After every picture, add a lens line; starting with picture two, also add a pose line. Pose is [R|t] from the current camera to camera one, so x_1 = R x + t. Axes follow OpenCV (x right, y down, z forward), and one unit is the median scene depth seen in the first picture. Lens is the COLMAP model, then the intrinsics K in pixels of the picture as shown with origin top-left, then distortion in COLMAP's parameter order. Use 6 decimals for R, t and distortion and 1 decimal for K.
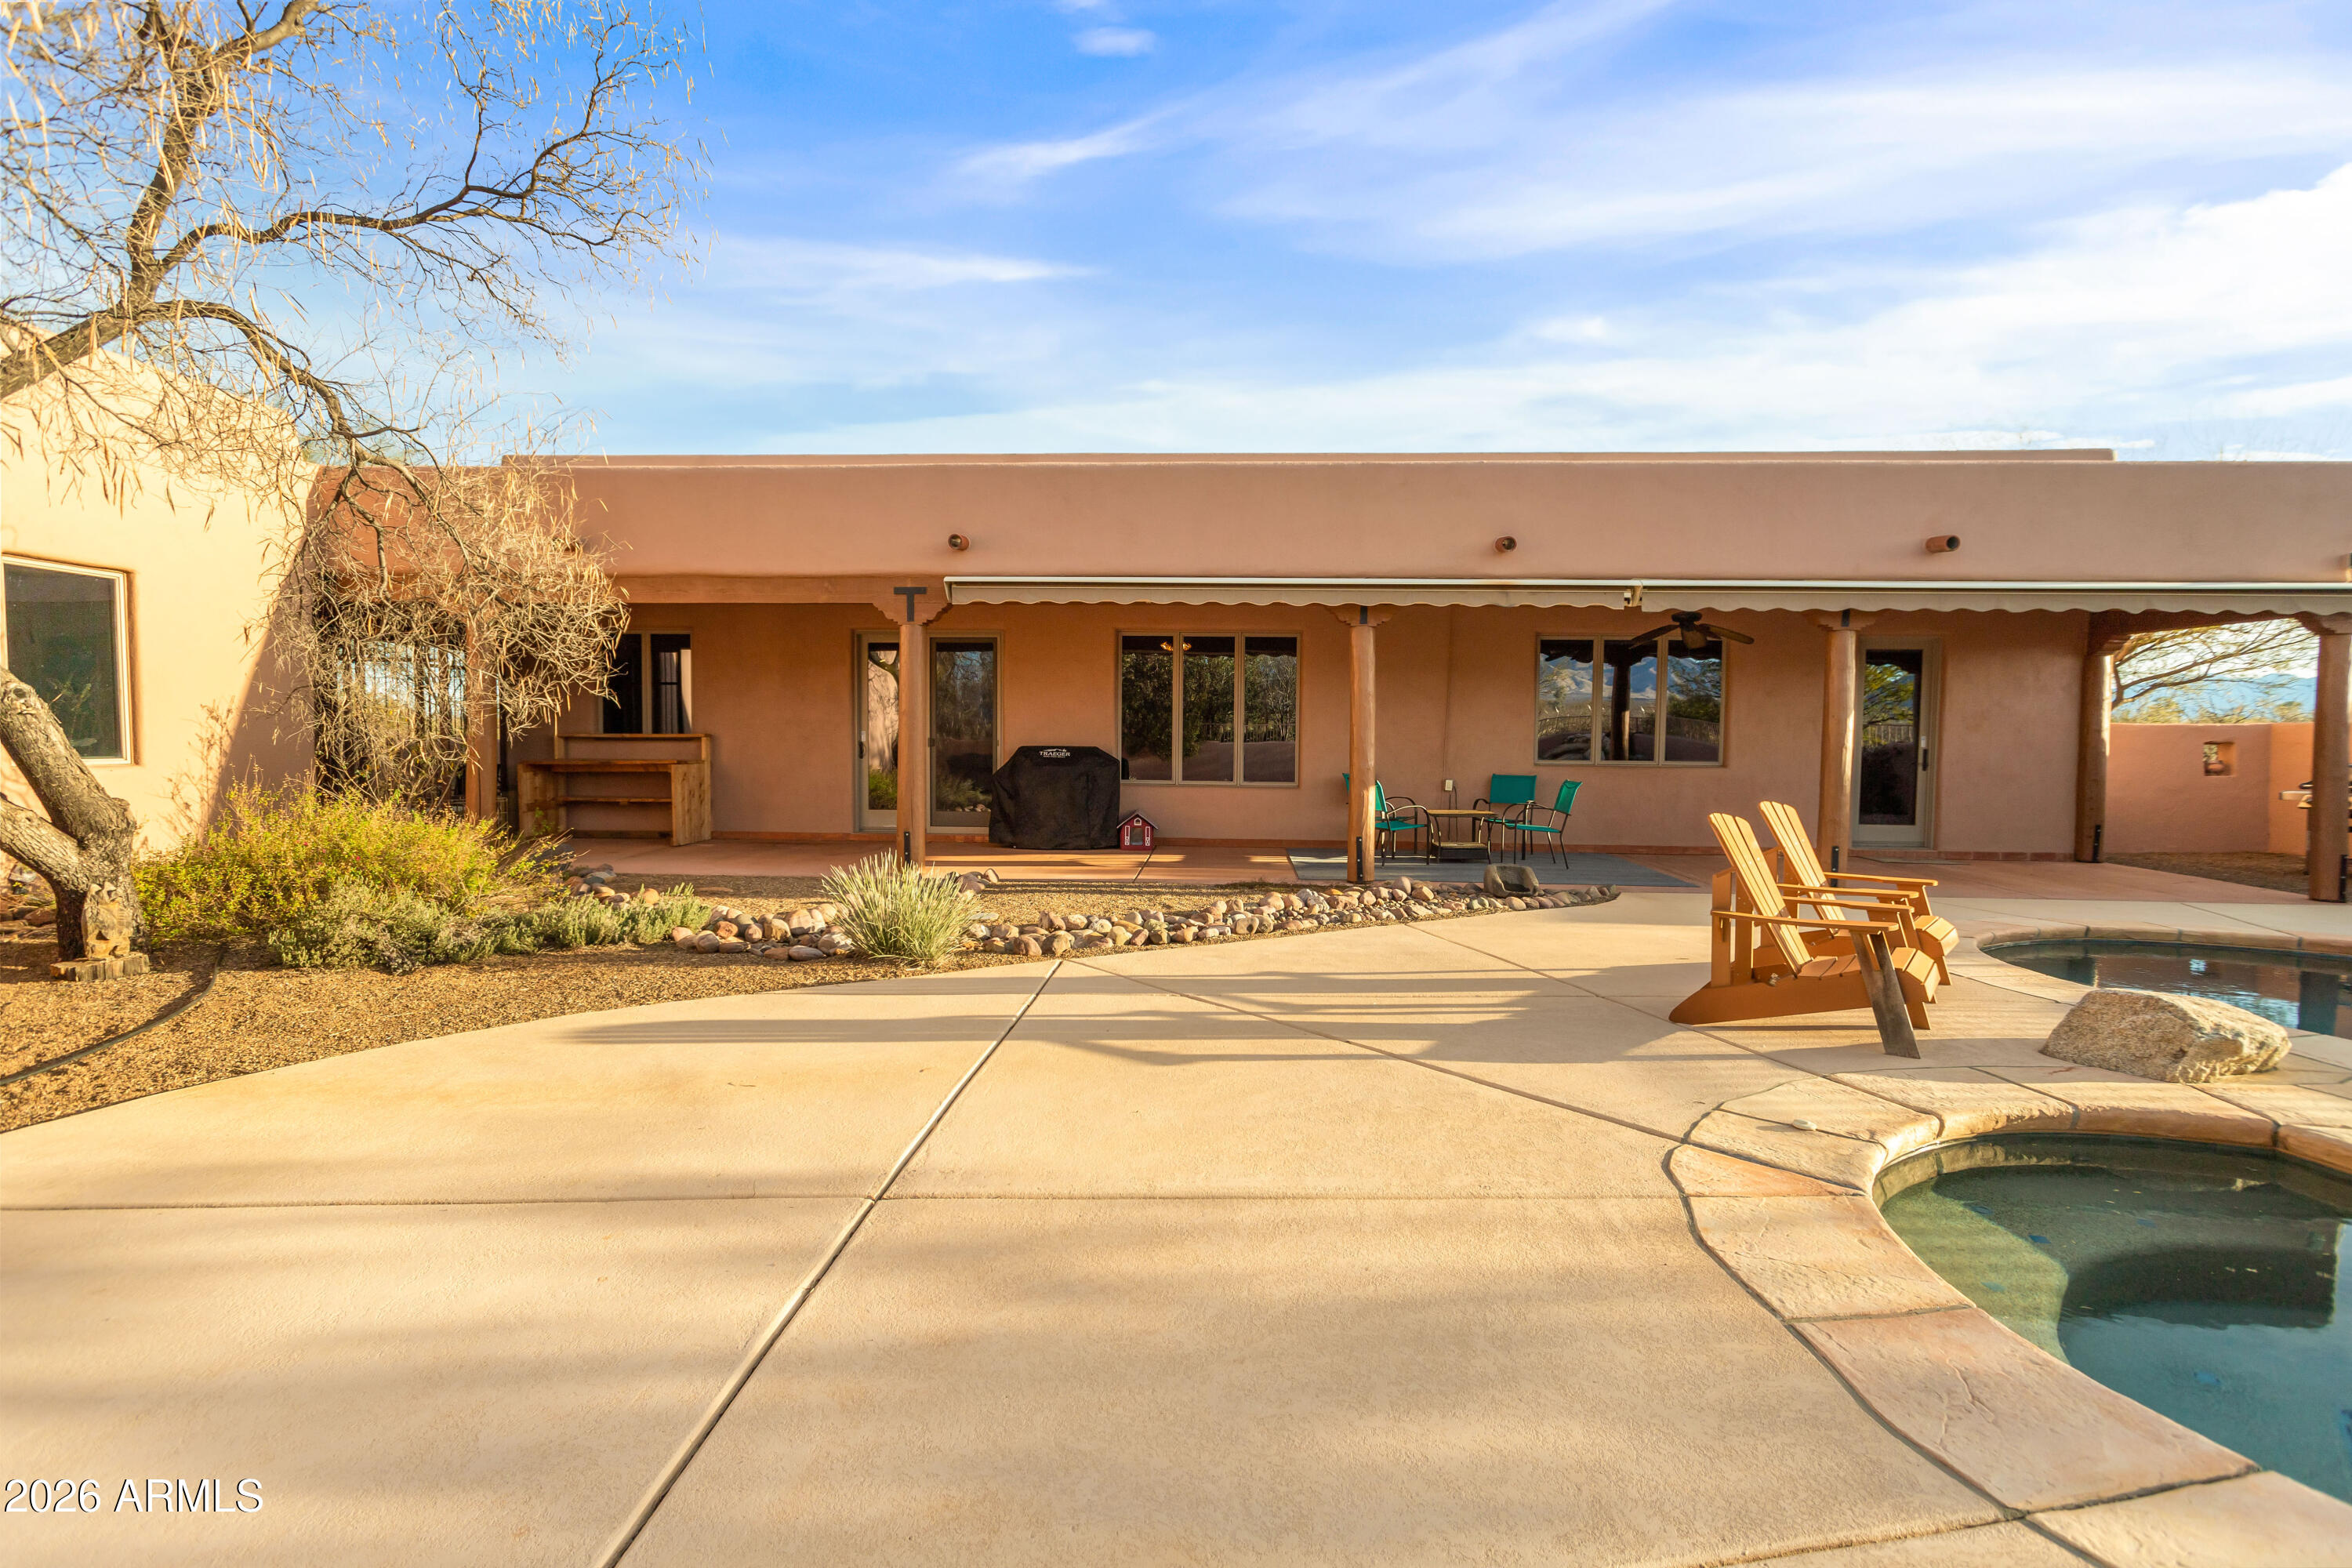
lens RADIAL K [[1114.8, 0, 1175.3], [0, 1114.8, 772.7], [0, 0, 1]] dist [0.006768, 0.001271]
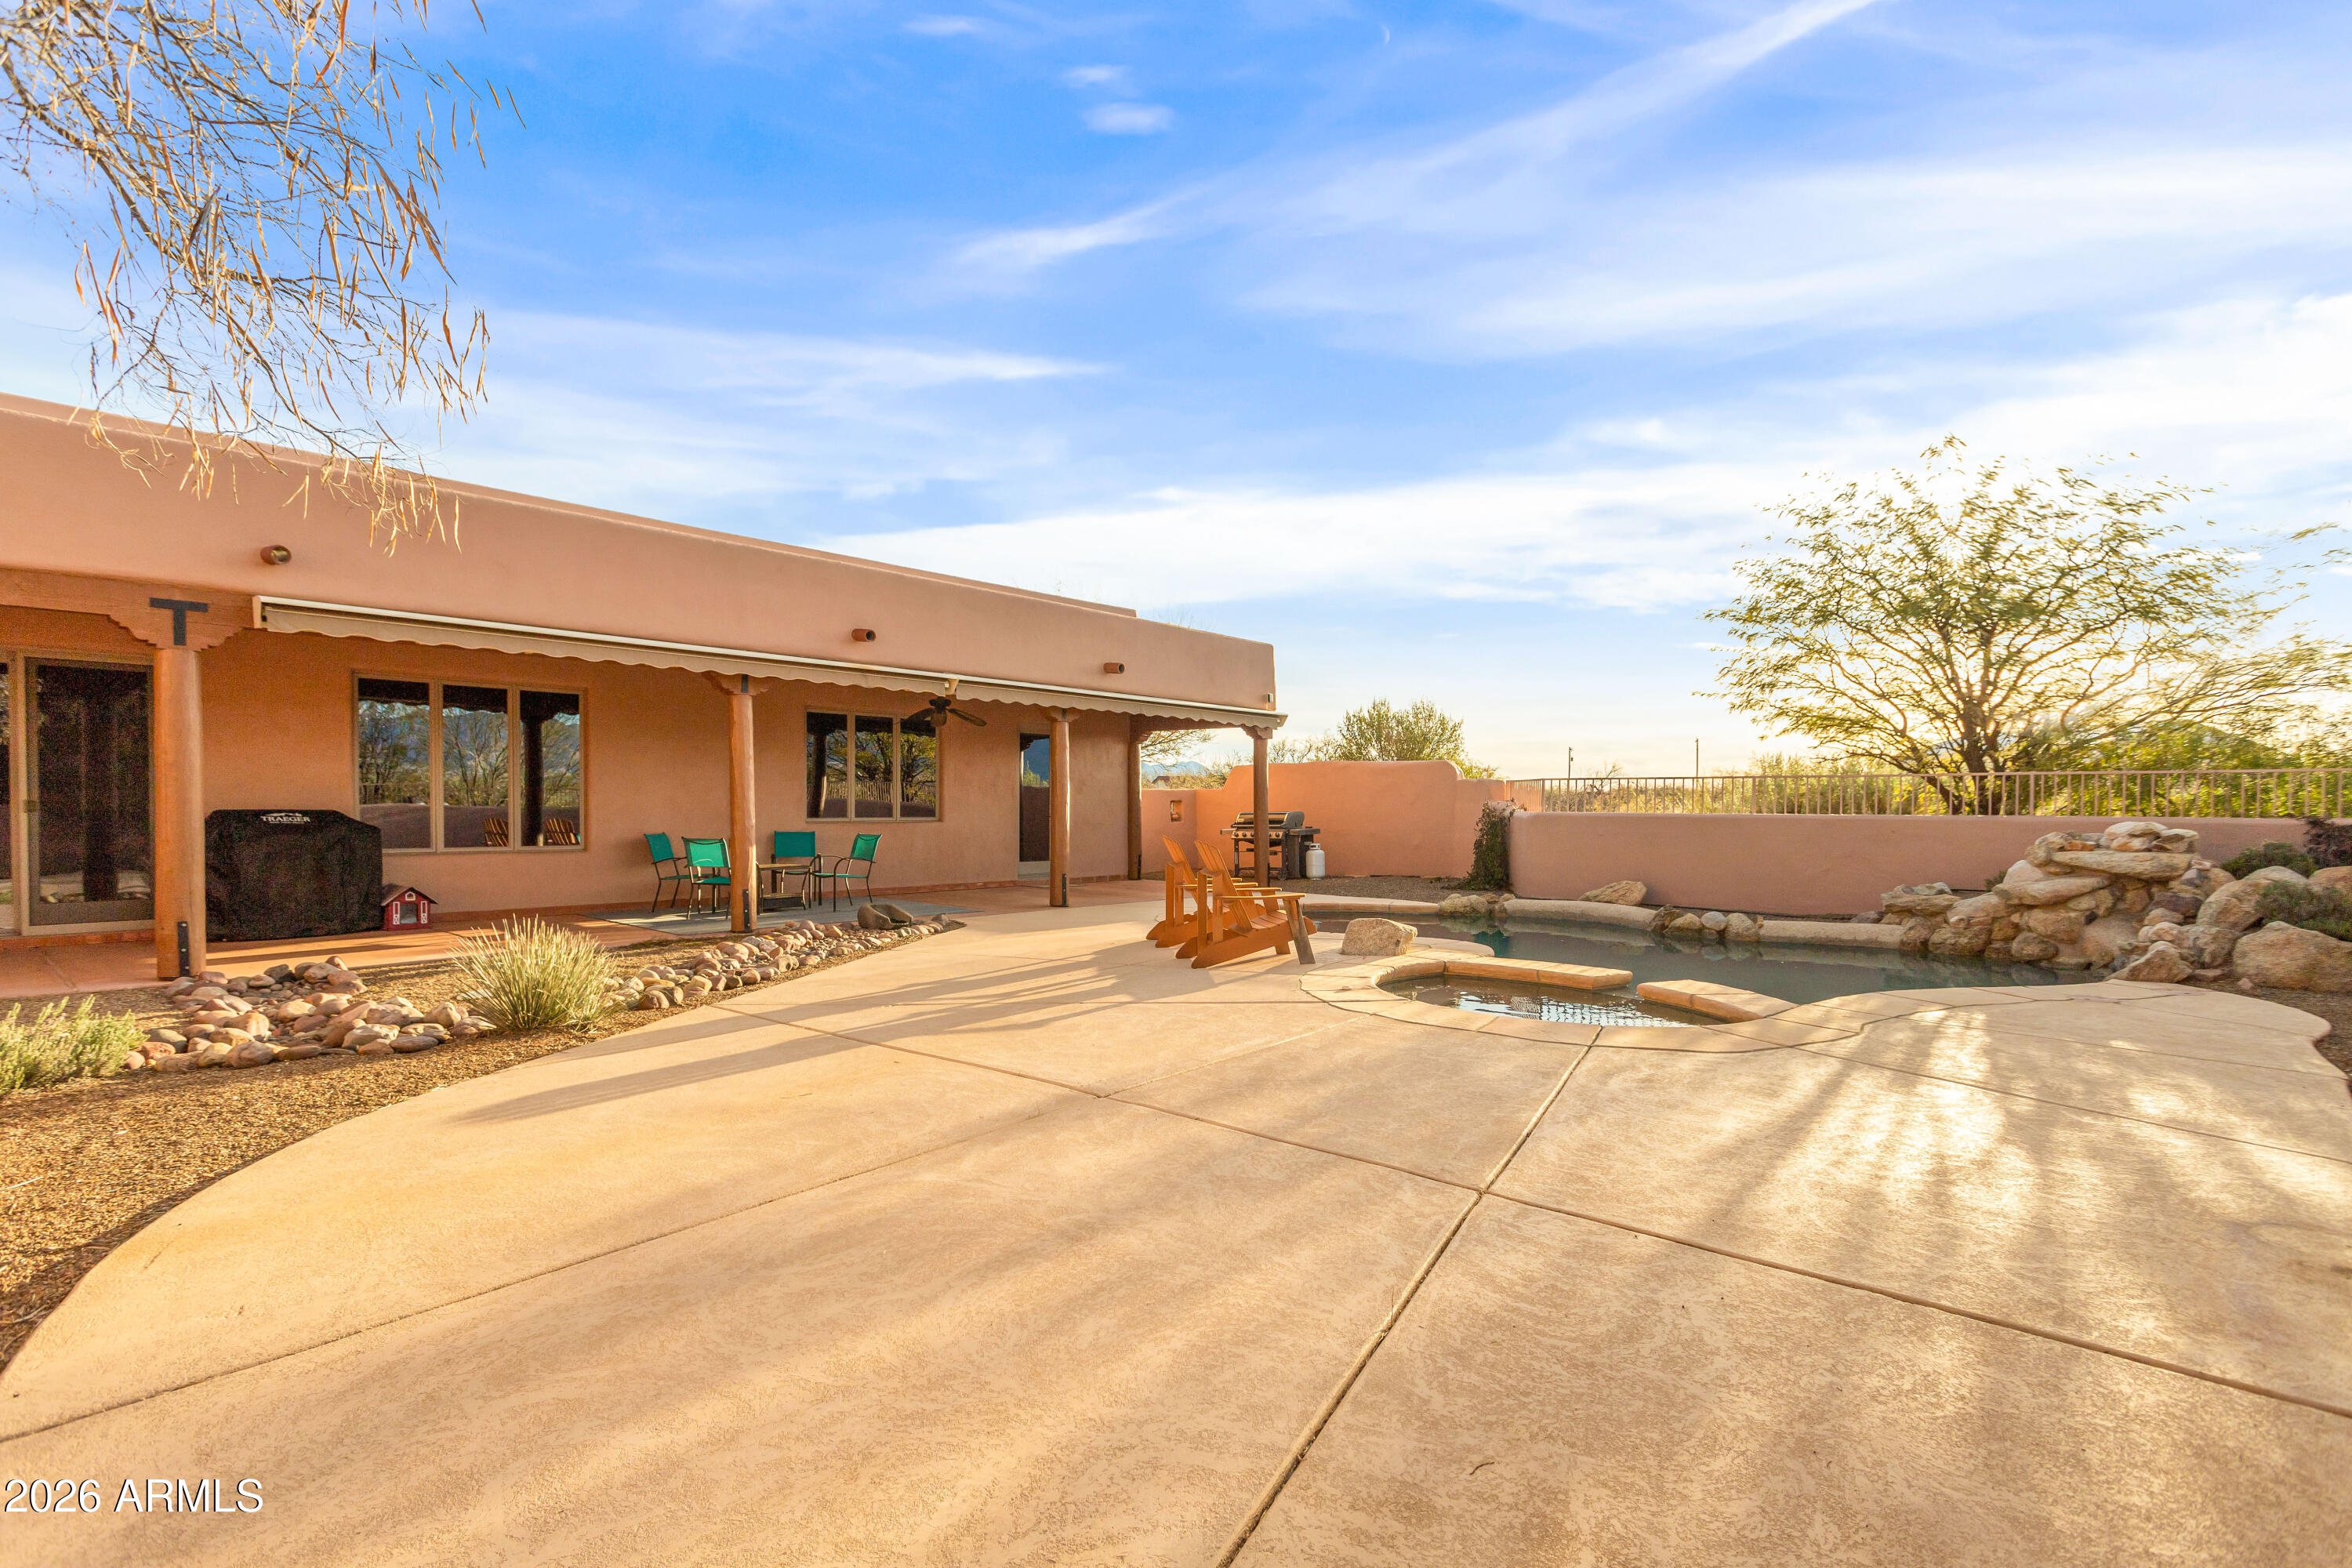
lens RADIAL K [[1114.8, 0, 1184.1], [0, 1114.8, 796.7], [0, 0, 1]] dist [0.006768, 0.001271]
pose [[0.635053, -0.000228, 0.772468, -0.389452], [0.026759, 0.999406, -0.021704, 0.002680], [-0.772005, 0.034453, 0.634682, -0.013348]]
